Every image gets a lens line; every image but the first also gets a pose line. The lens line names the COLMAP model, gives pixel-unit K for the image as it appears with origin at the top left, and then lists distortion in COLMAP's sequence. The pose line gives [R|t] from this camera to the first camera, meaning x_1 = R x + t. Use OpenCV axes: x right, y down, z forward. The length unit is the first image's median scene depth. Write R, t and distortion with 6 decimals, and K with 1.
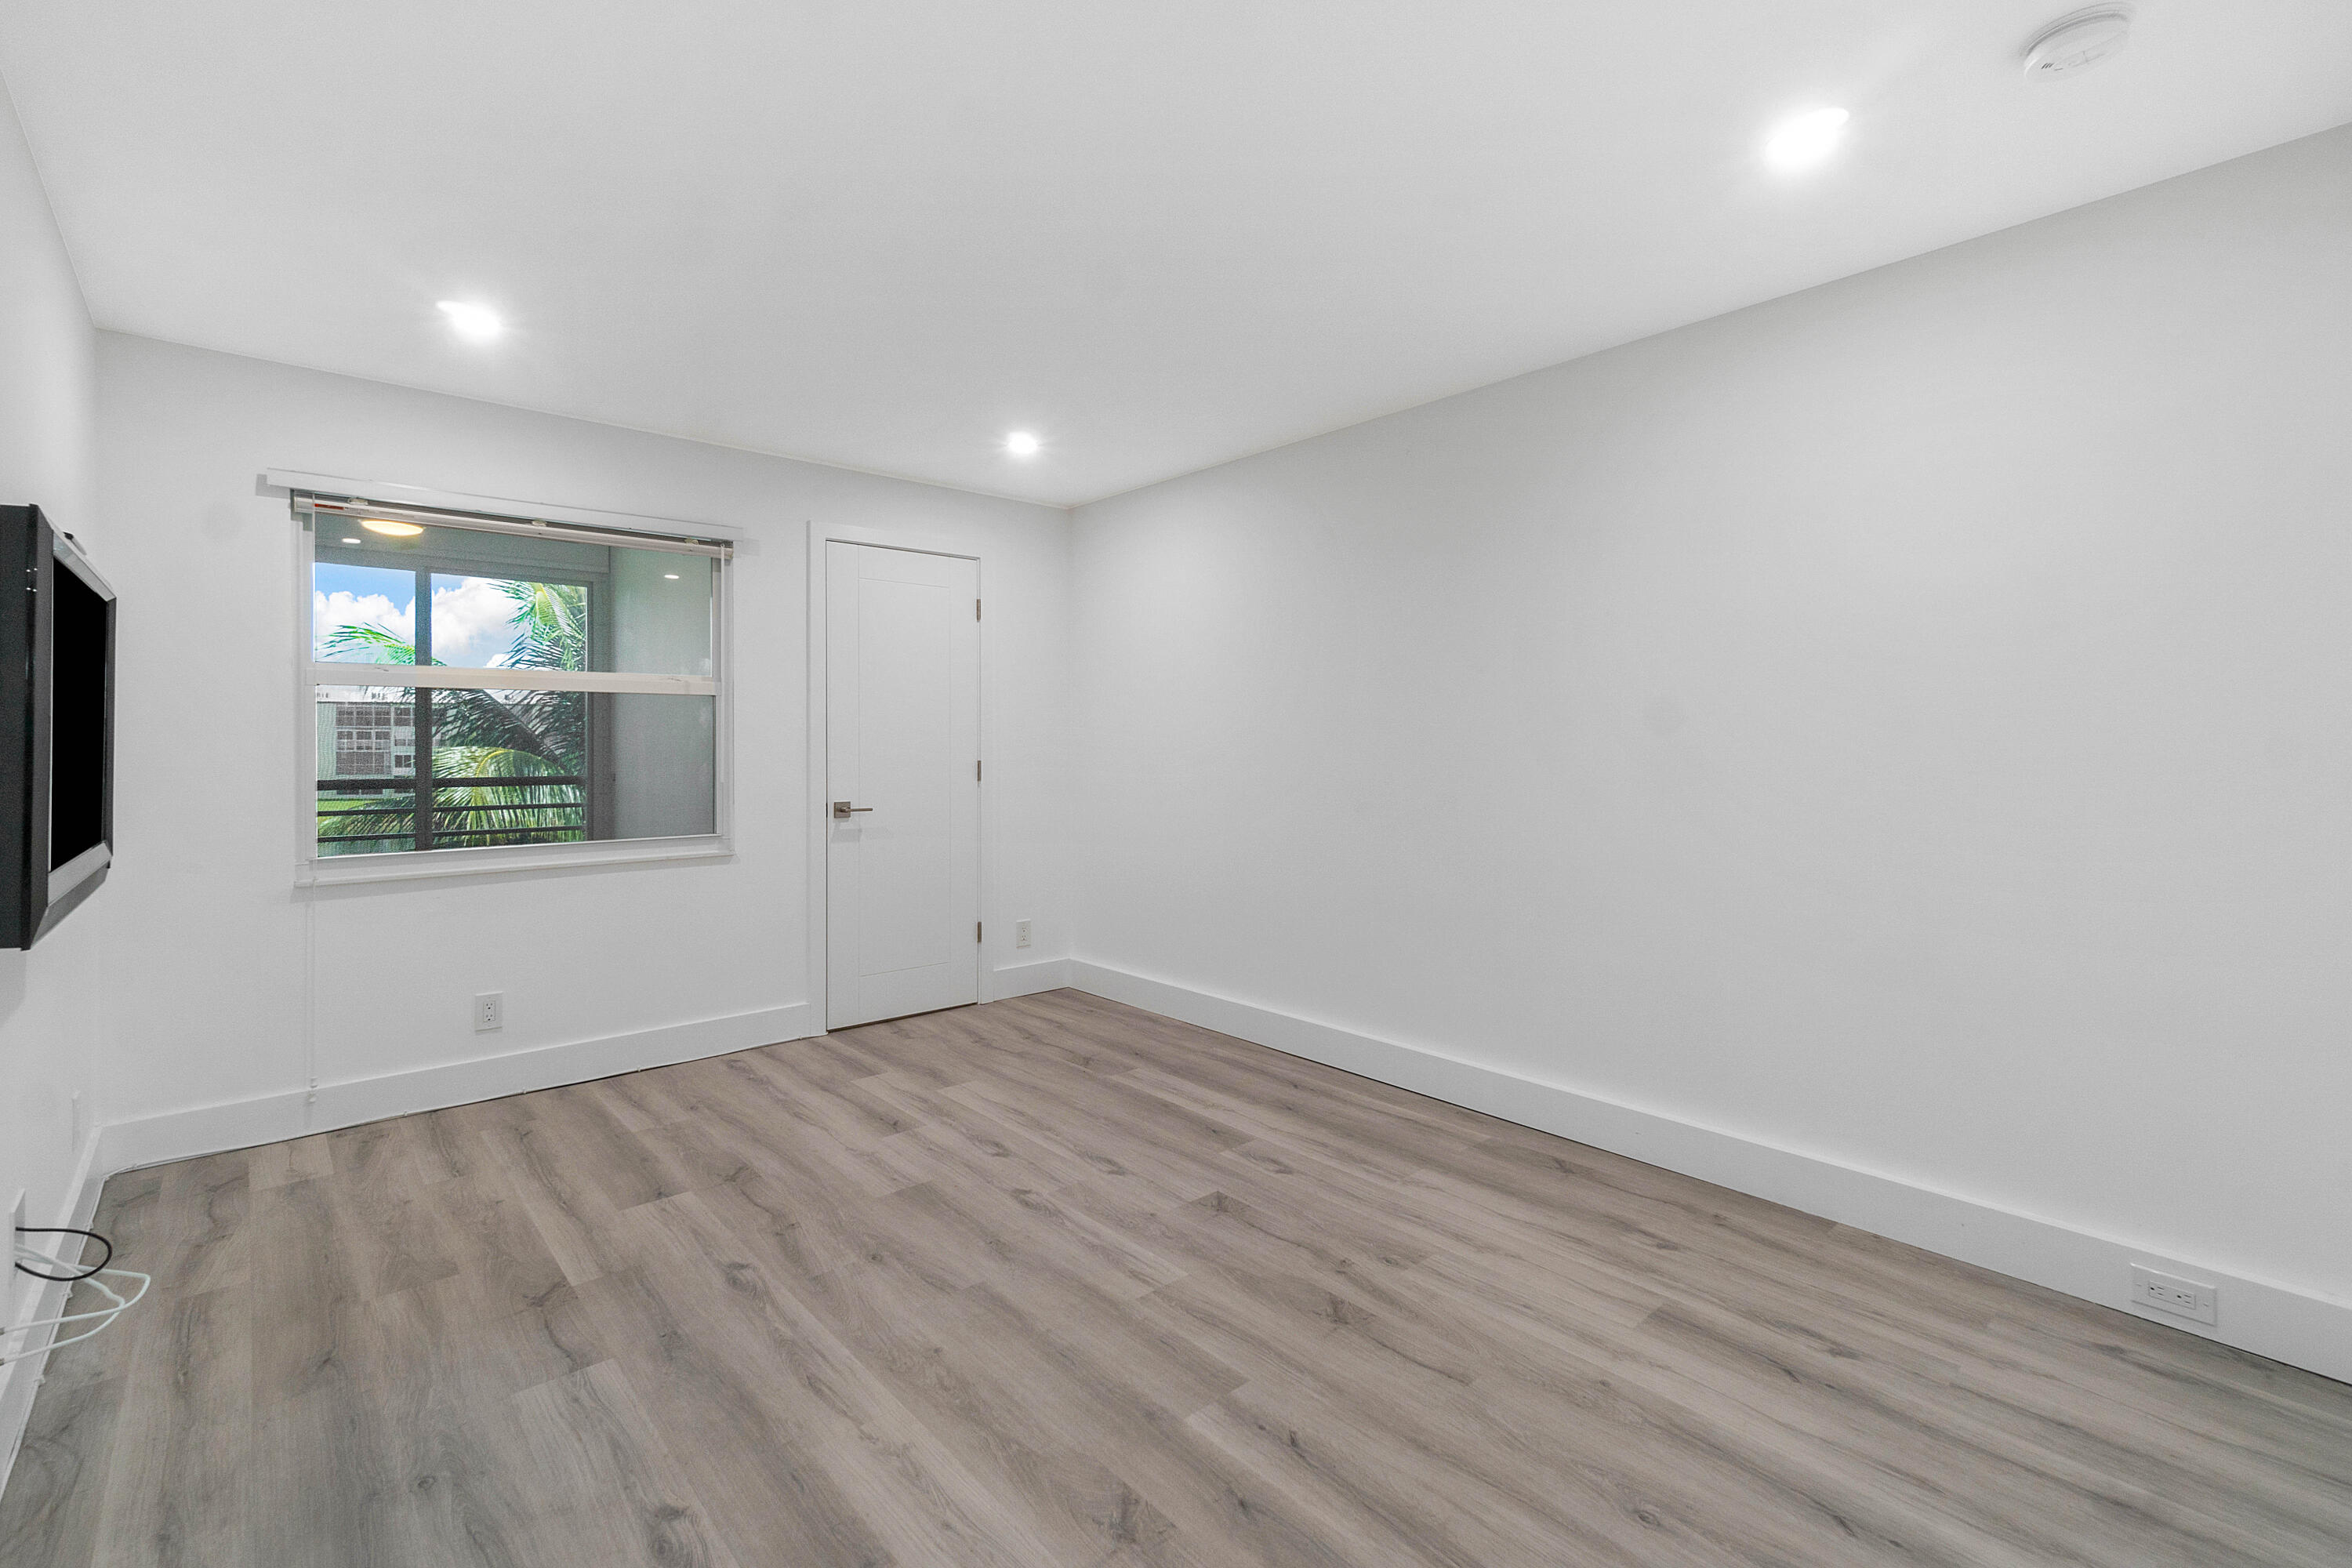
lens RADIAL K [[1009.2, 0, 1179.1], [0, 1009.2, 739.4], [0, 0, 1]] dist [0.000744, 0.000348]
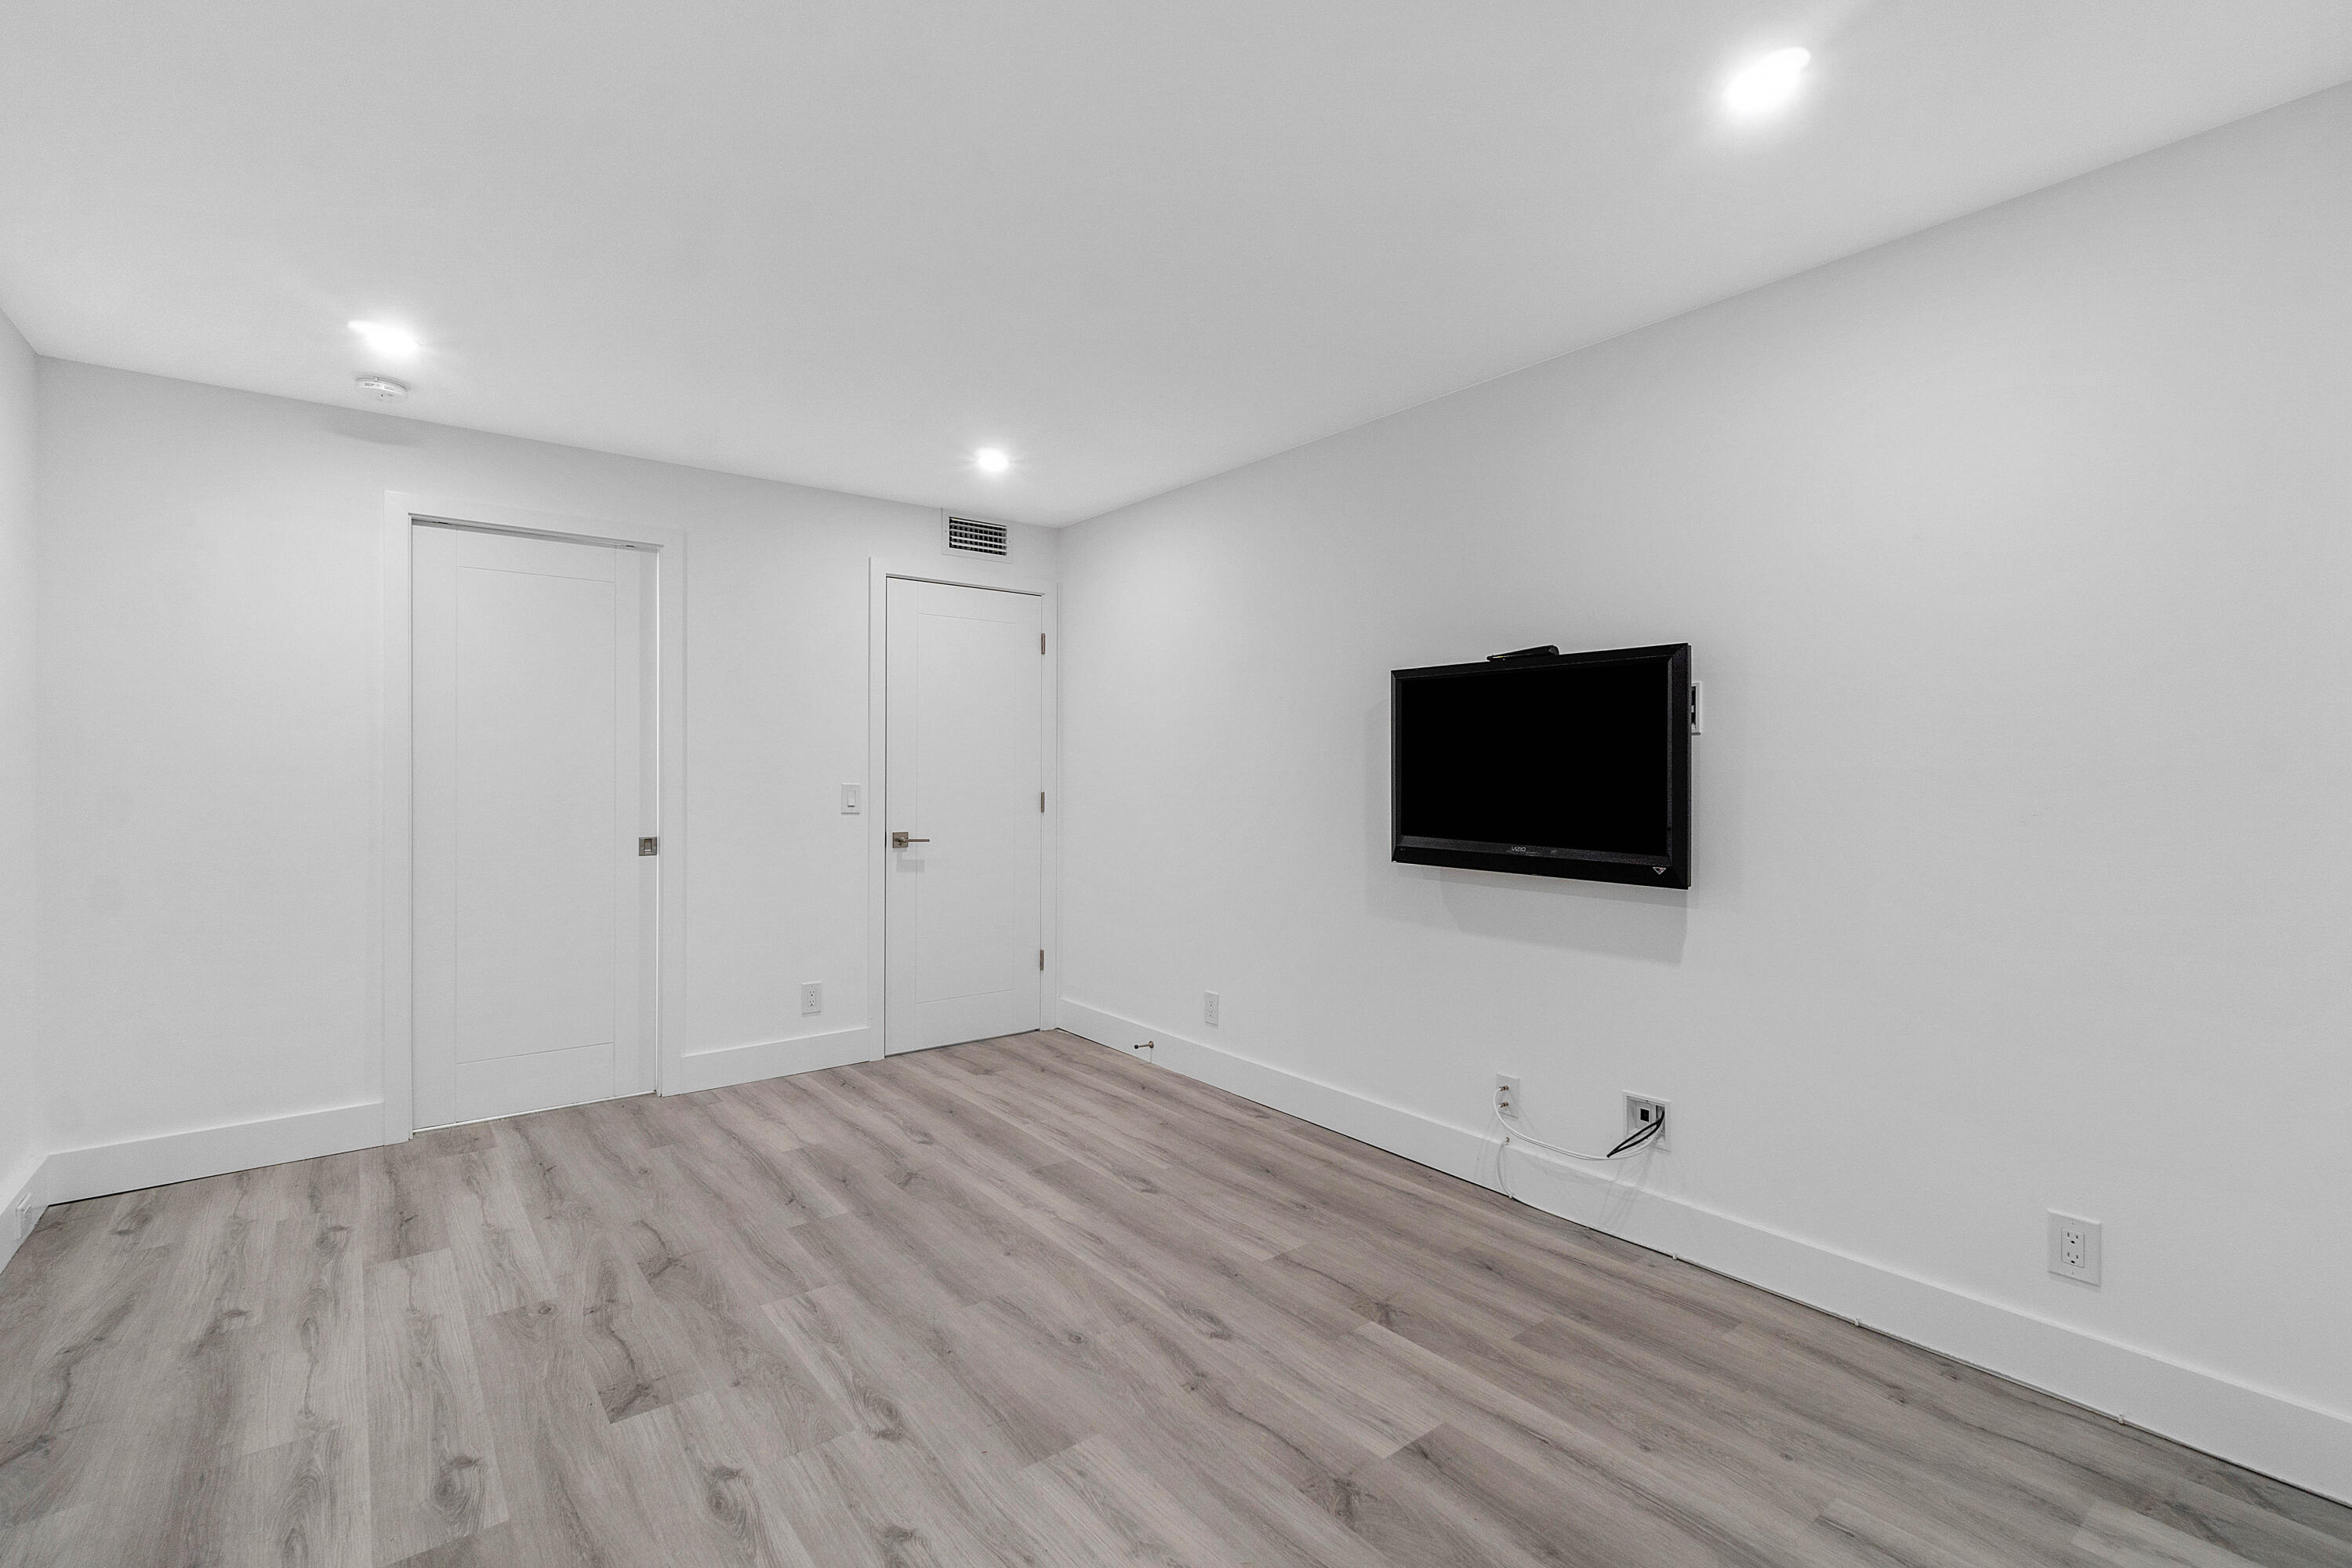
lens RADIAL K [[1036.2, 0, 1170.0], [0, 1036.2, 758.2], [0, 0, 1]] dist [-0.002173, -0.000450]
pose [[-0.997583, -0.002449, 0.069441, -0.466742], [-0.003407, 0.999900, -0.013690, 0.002251], [-0.069400, -0.013893, -0.997492, 2.013415]]
